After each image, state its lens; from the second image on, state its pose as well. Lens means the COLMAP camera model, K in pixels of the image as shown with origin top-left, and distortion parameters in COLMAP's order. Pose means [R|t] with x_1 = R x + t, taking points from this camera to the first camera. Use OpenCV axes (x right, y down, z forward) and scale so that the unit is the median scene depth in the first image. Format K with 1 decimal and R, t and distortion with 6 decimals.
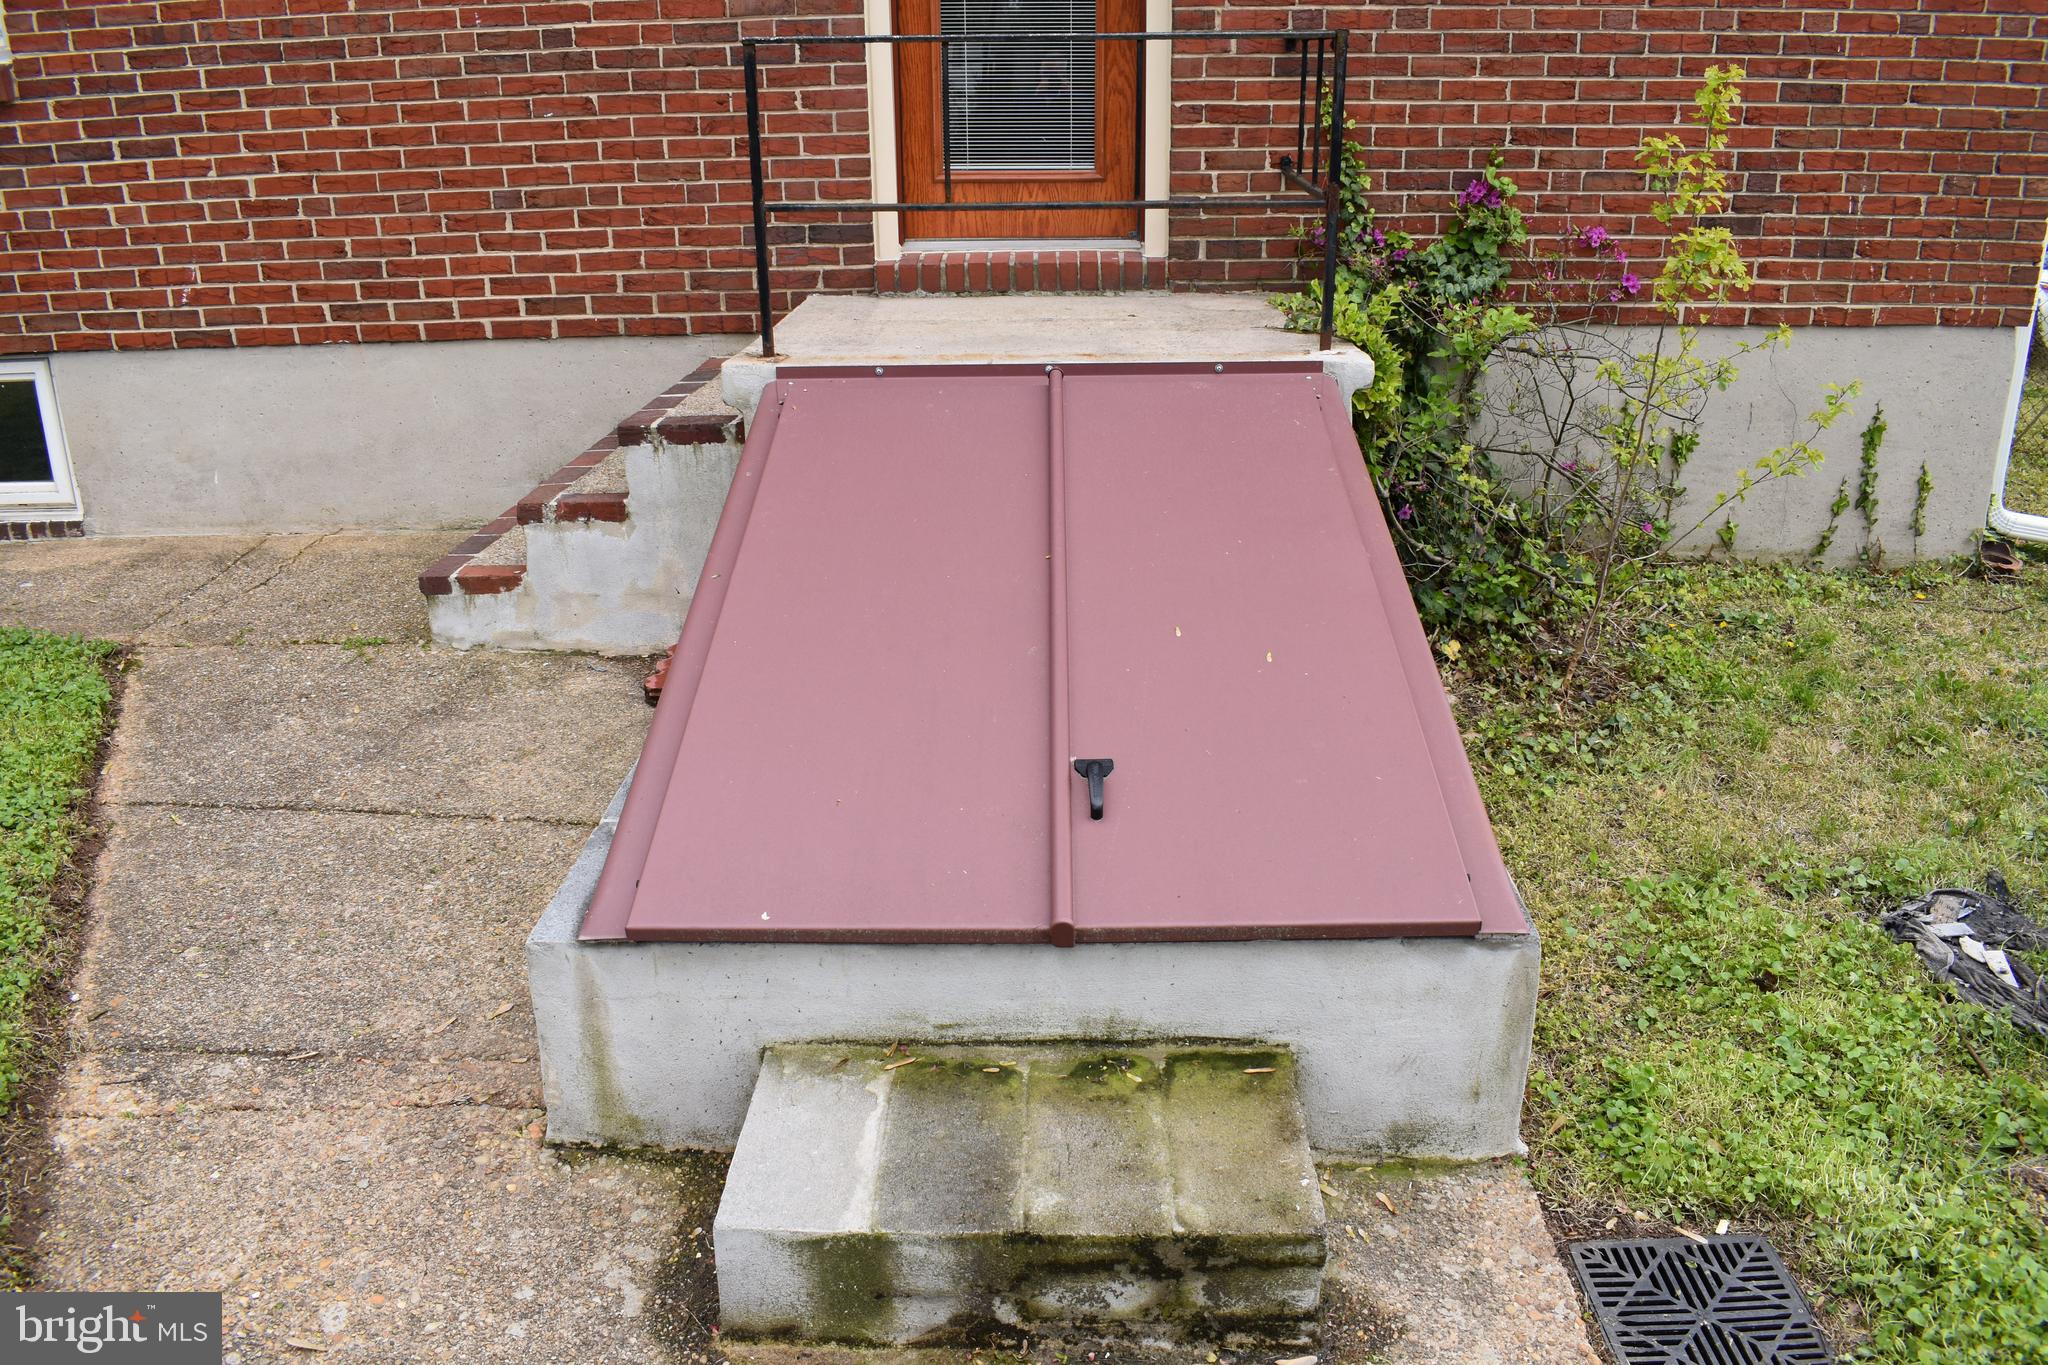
lens RADIAL K [[1594.9, 0, 1023.2], [0, 1594.9, 675.1], [0, 0, 1]] dist [-0.098498, 0.017785]
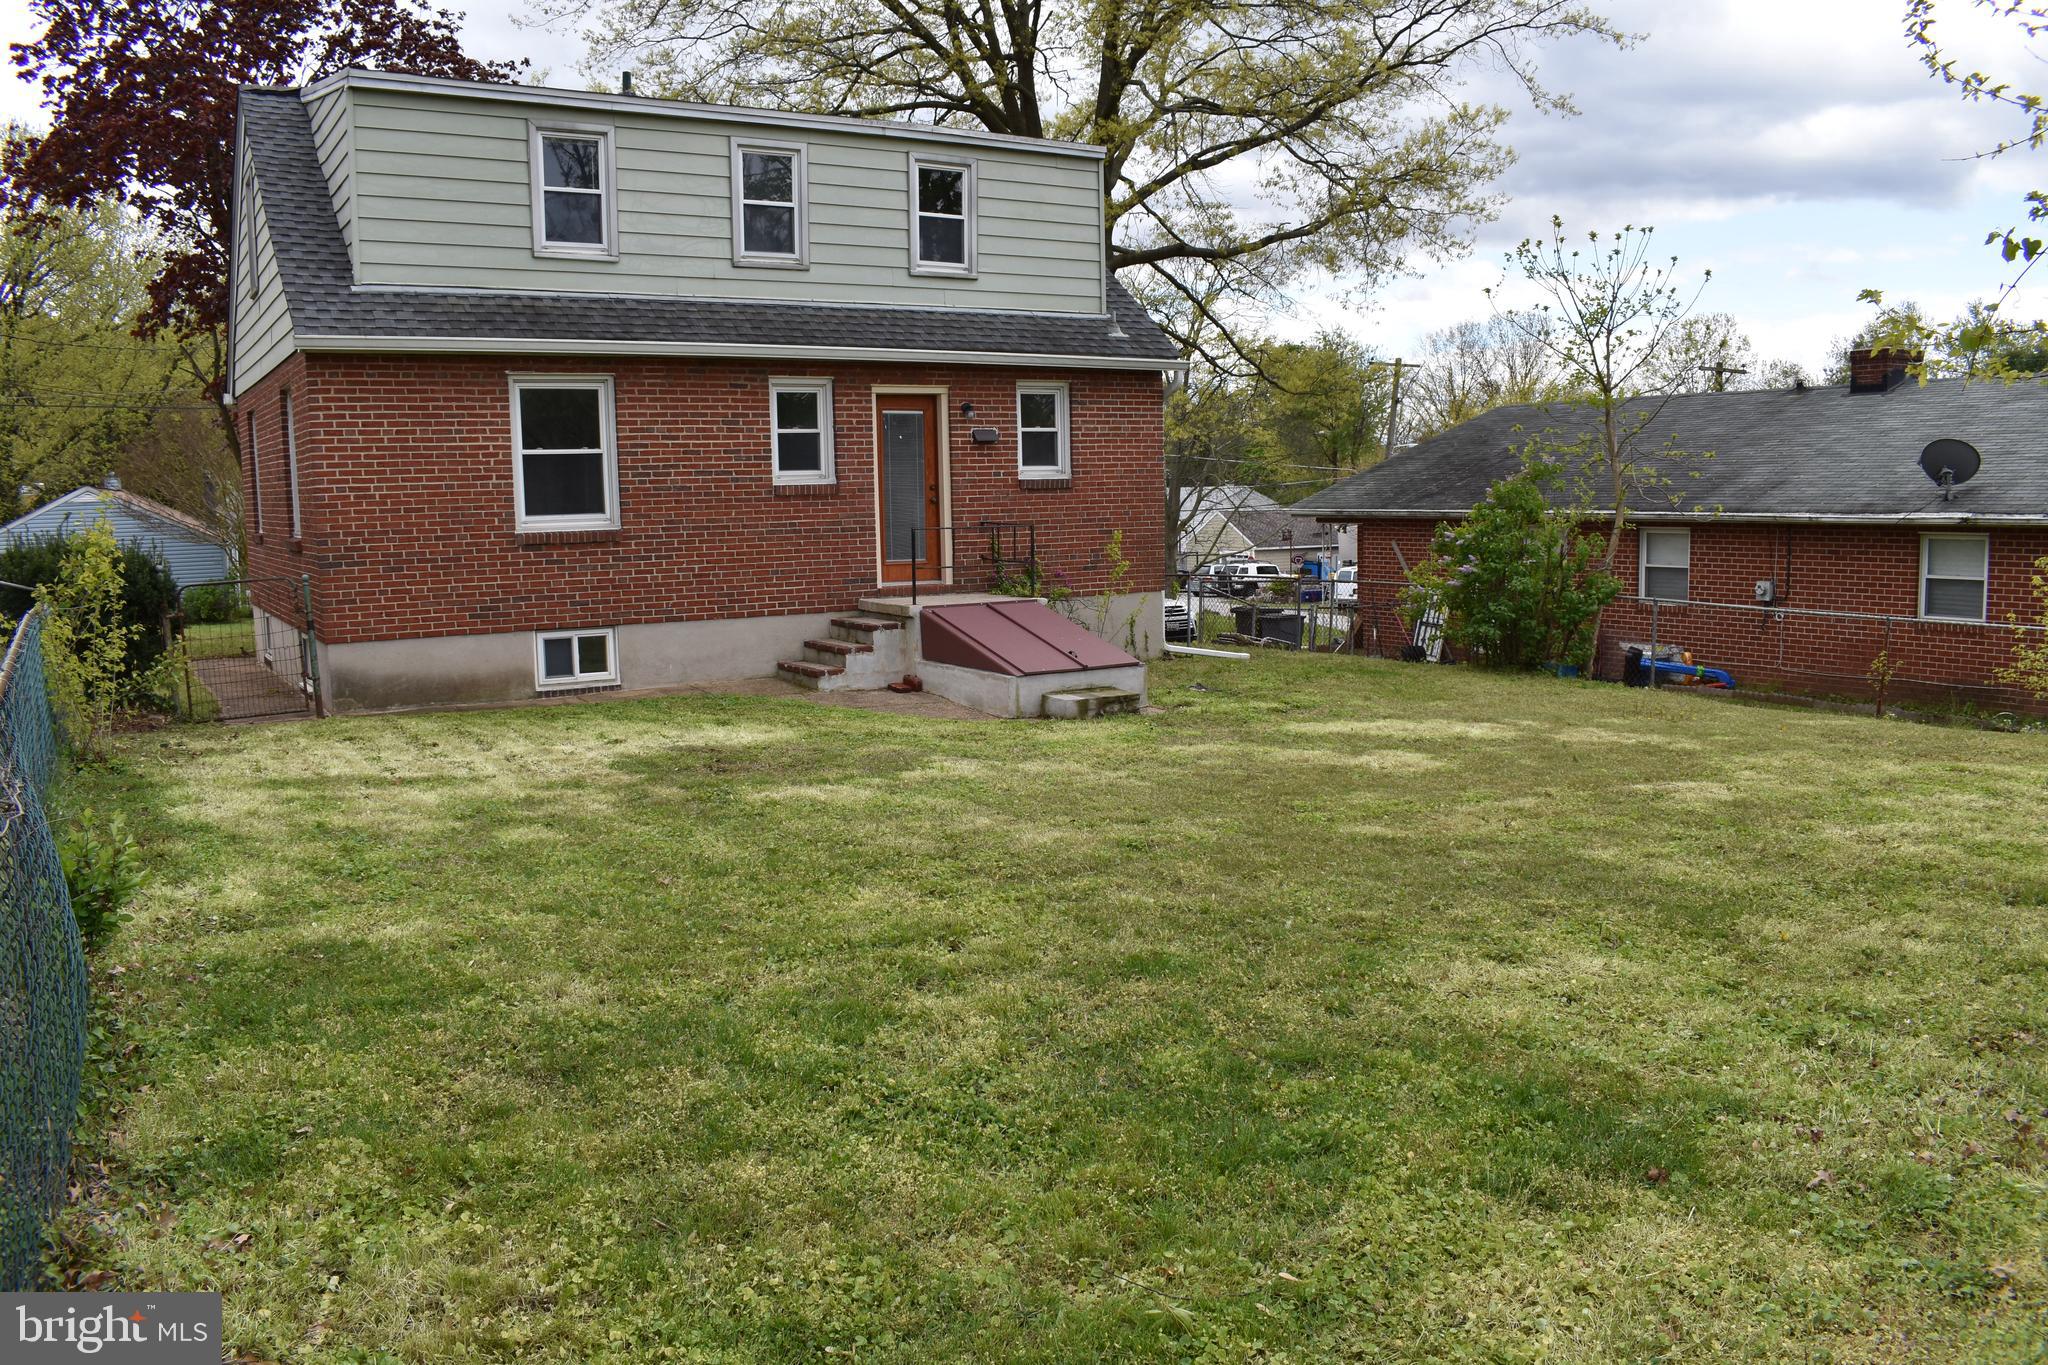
lens RADIAL K [[1594.9, 0, 1023.2], [0, 1594.9, 675.1], [0, 0, 1]] dist [-0.098498, 0.017785]
pose [[0.845712, -0.063315, 0.529871, -1.625611], [0.196074, 0.960351, -0.198194, 0.642098], [-0.496313, 0.271509, 0.824595, -1.877892]]
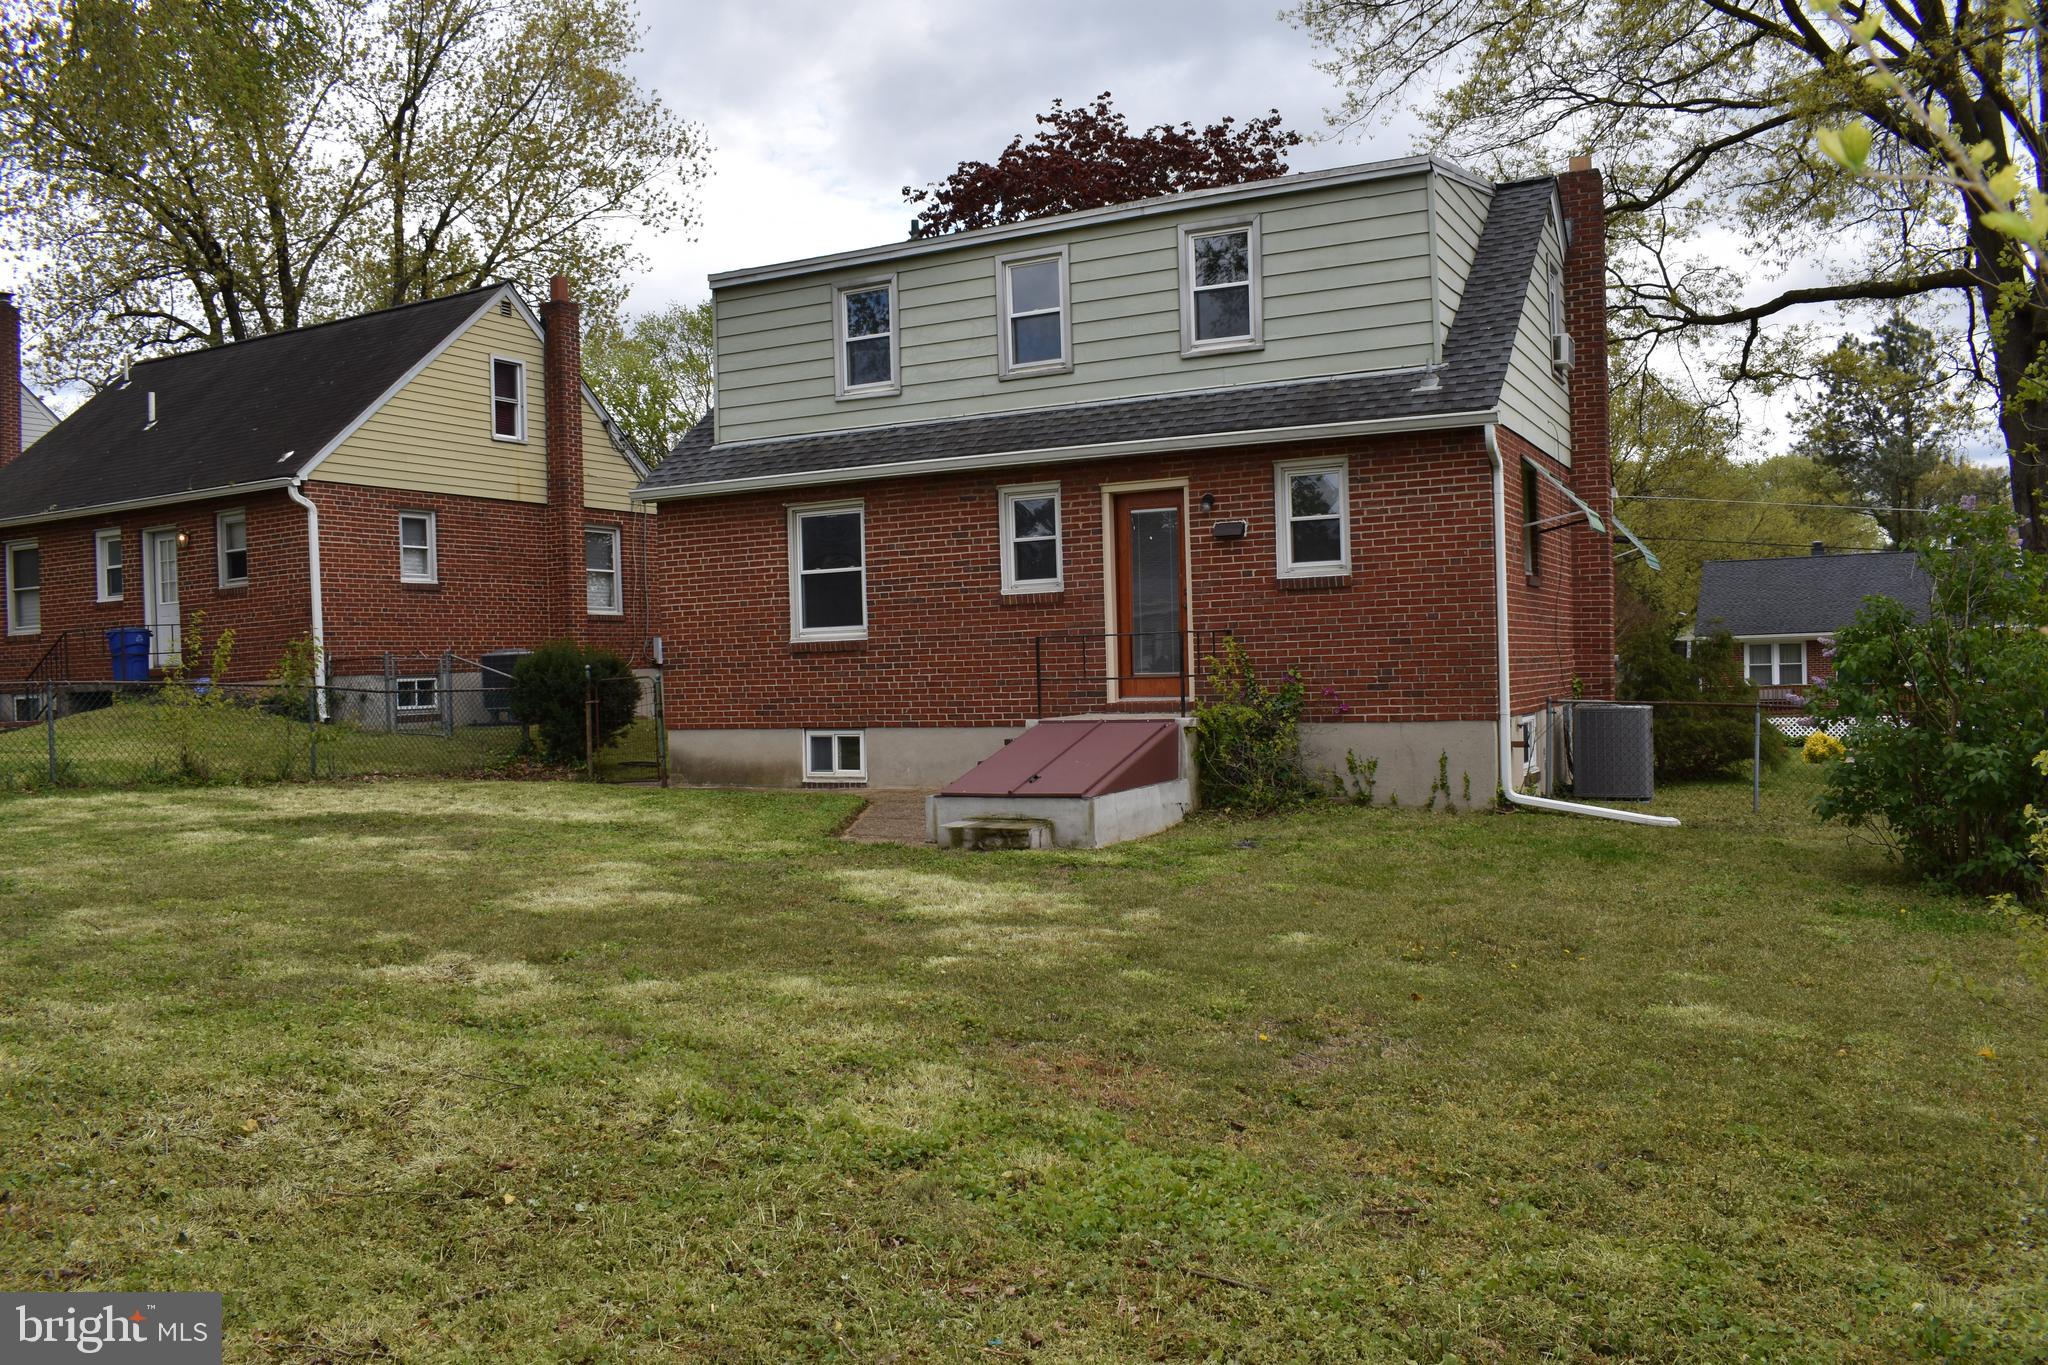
lens RADIAL K [[1594.9, 0, 1023.2], [0, 1594.9, 675.1], [0, 0, 1]] dist [-0.098498, 0.017785]
pose [[0.895036, -0.008837, -0.445907, 1.143803], [-0.143506, 0.940927, -0.306695, 0.662481], [0.422276, 0.338494, 0.840895, -1.695857]]
